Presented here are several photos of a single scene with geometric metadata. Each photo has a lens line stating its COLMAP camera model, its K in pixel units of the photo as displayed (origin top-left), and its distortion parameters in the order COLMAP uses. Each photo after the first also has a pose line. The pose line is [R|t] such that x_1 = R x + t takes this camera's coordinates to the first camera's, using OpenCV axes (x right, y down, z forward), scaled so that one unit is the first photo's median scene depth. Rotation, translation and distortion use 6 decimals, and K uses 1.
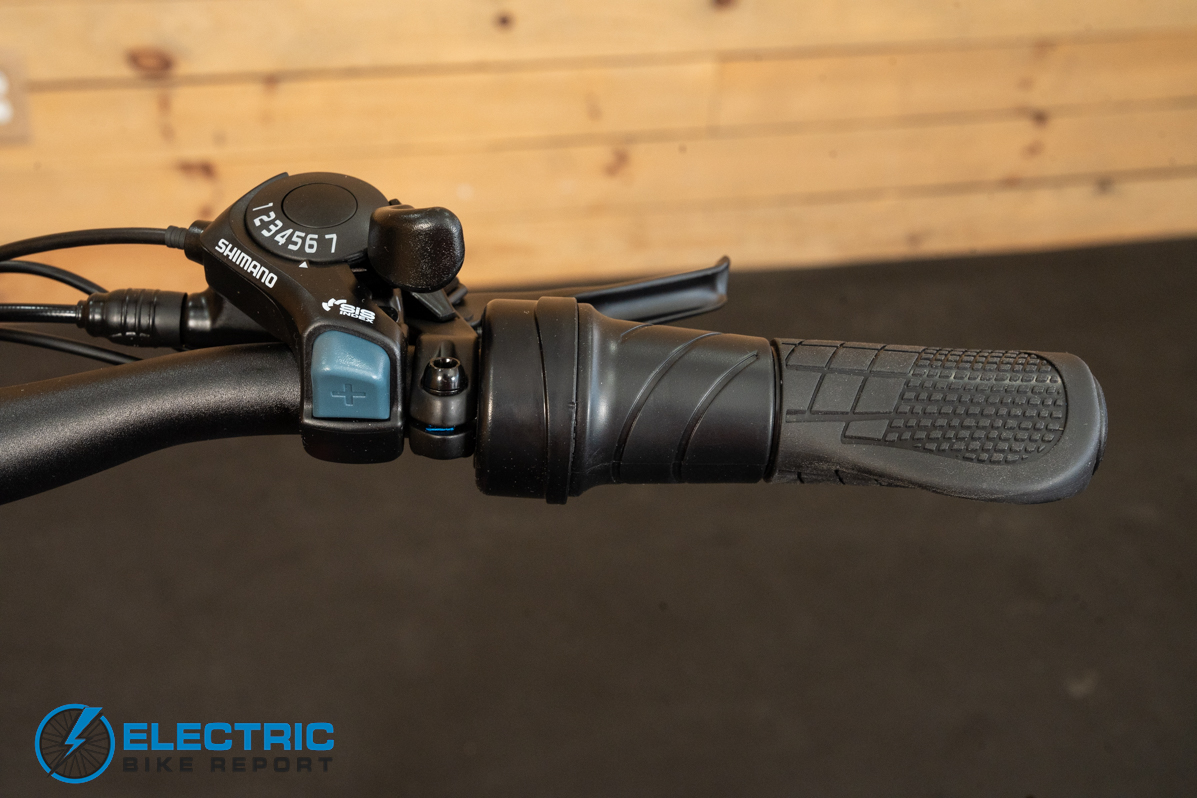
lens RADIAL K [[1764.1, 0, 598.5], [0, 1764.1, 399.0], [0, 0, 1]] dist [0.093591, 0.026486]
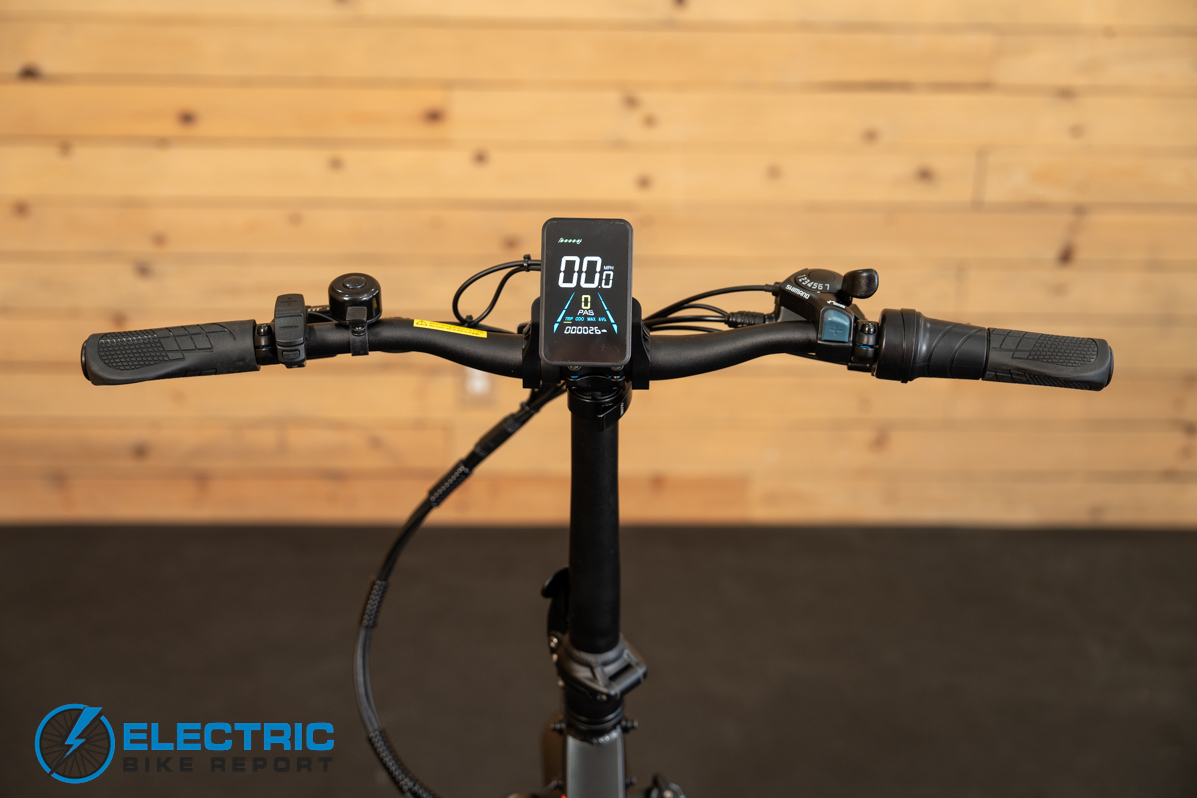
lens RADIAL K [[1450.3, 0, 598.5], [0, 1450.3, 399.0], [0, 0, 1]] dist [-0.004303, -0.003507]
pose [[0.984394, 0.045141, -0.170089, -0.109967], [-0.078268, 0.977988, -0.193428, 0.571425], [0.157613, 0.203722, 0.966259, -1.277617]]
